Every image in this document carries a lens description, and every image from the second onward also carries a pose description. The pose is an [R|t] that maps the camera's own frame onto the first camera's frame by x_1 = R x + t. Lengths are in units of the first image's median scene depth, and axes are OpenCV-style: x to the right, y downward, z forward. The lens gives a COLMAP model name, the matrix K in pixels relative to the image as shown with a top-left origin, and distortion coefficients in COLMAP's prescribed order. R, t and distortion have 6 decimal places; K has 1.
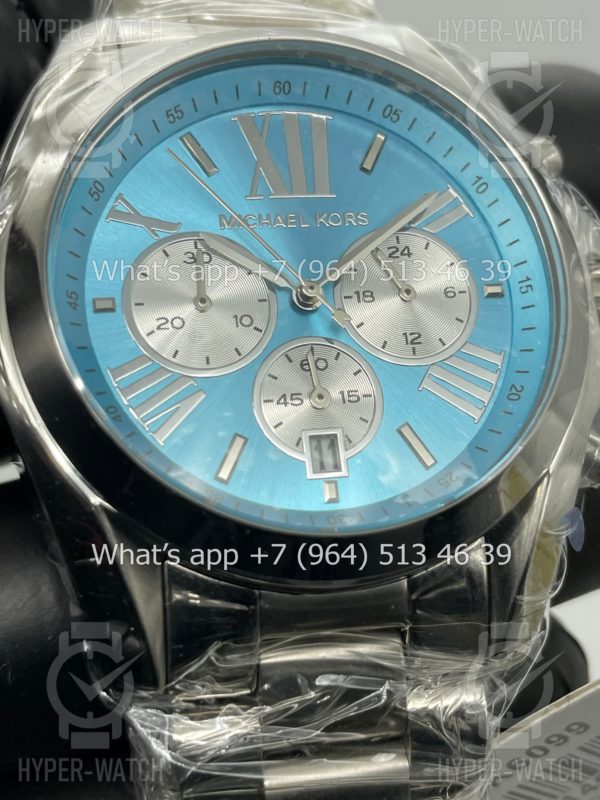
lens RADIAL K [[1302.3, 0, 300.0], [0, 1302.3, 400.0], [0, 0, 1]] dist [0.197216, 0.015518]
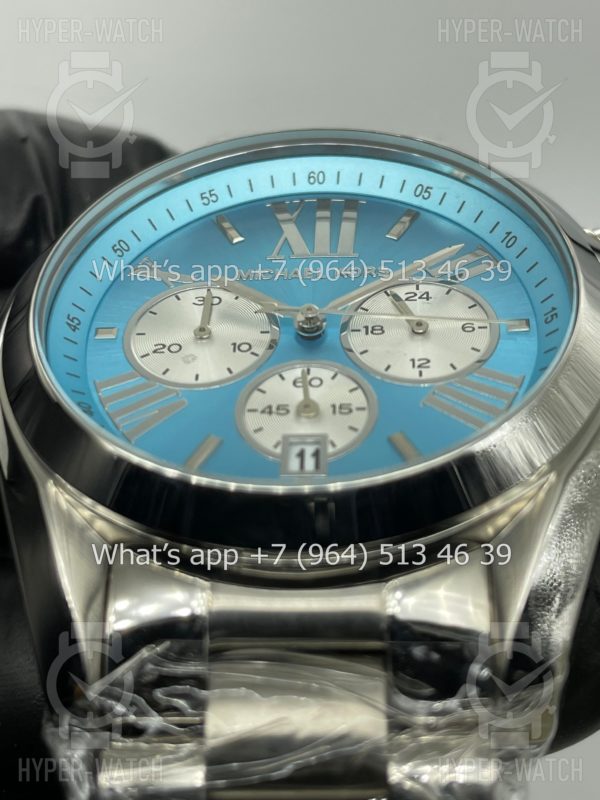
lens RADIAL K [[1302.3, 0, 300.0], [0, 1302.3, 400.0], [0, 0, 1]] dist [0.197216, 0.015518]
pose [[0.956643, -0.062406, -0.284498, 0.267119], [-0.072999, 0.894229, -0.441617, 0.392841], [0.281966, 0.443238, 0.850902, 0.197778]]
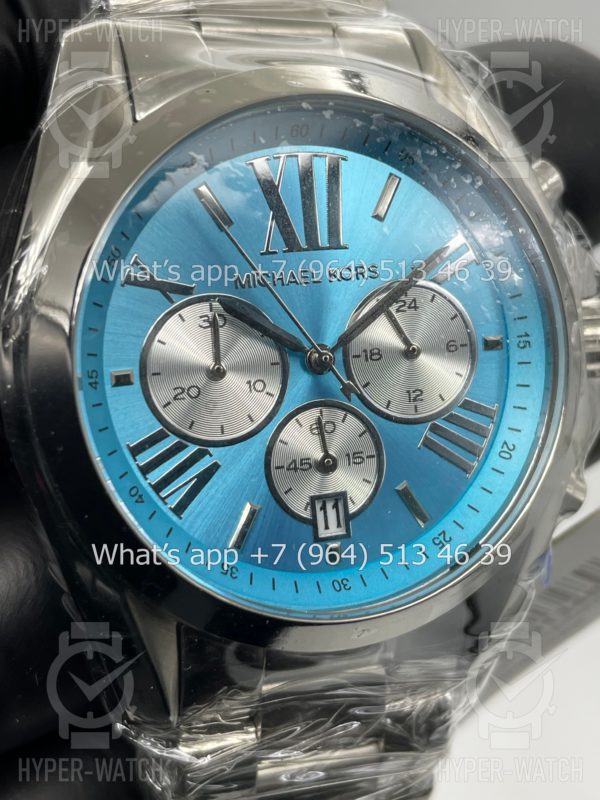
lens RADIAL K [[1302.3, 0, 300.0], [0, 1302.3, 400.0], [0, 0, 1]] dist [0.197216, 0.015518]
pose [[0.990911, 0.018495, 0.133242, -0.142110], [-0.059729, 0.948002, 0.312609, -0.362537], [-0.120532, -0.317726, 0.940490, 0.037160]]
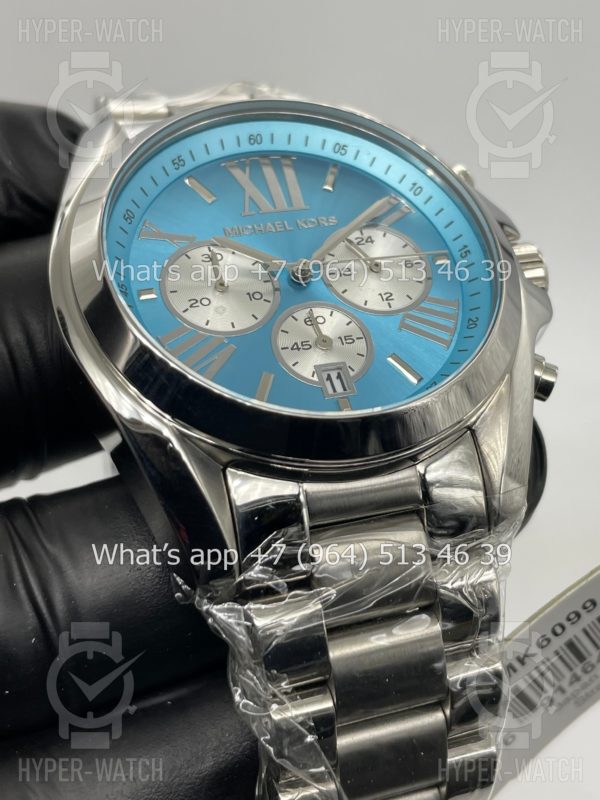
lens RADIAL K [[1302.3, 0, 300.0], [0, 1302.3, 400.0], [0, 0, 1]] dist [0.197216, 0.015518]
pose [[0.987106, -0.142317, 0.073269, -0.106183], [0.155747, 0.959586, -0.234390, 0.337959], [-0.036950, 0.242779, 0.969378, -0.215933]]
